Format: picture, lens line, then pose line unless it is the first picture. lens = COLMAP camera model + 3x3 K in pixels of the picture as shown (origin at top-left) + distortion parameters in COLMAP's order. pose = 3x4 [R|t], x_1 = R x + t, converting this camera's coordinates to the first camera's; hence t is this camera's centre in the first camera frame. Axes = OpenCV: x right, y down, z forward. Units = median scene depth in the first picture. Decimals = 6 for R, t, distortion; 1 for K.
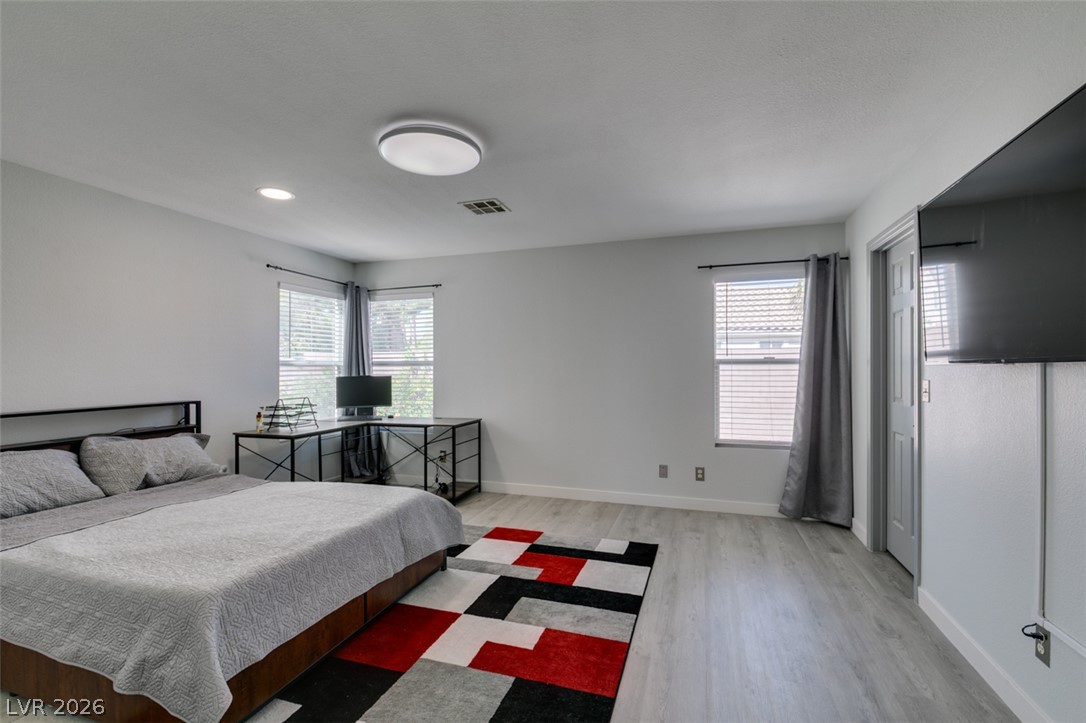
lens RADIAL K [[486.5, 0, 544.6], [0, 486.5, 365.3], [0, 0, 1]] dist [0.001124, -0.000158]
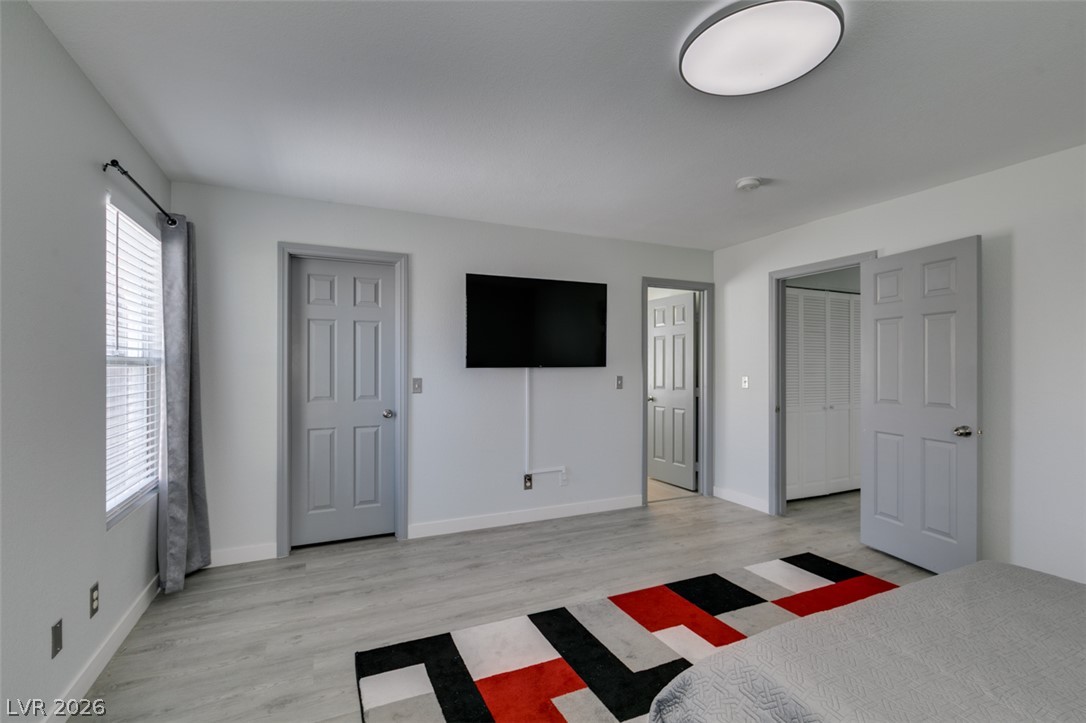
lens RADIAL K [[486.5, 0, 542.5], [0, 486.5, 365.4], [0, 0, 1]] dist [0.001124, -0.000158]
pose [[-0.678986, 0.002811, 0.734146, -0.338464], [-0.001233, 0.999987, -0.004970, 0.000383], [-0.734150, -0.004280, -0.678973, 1.078457]]
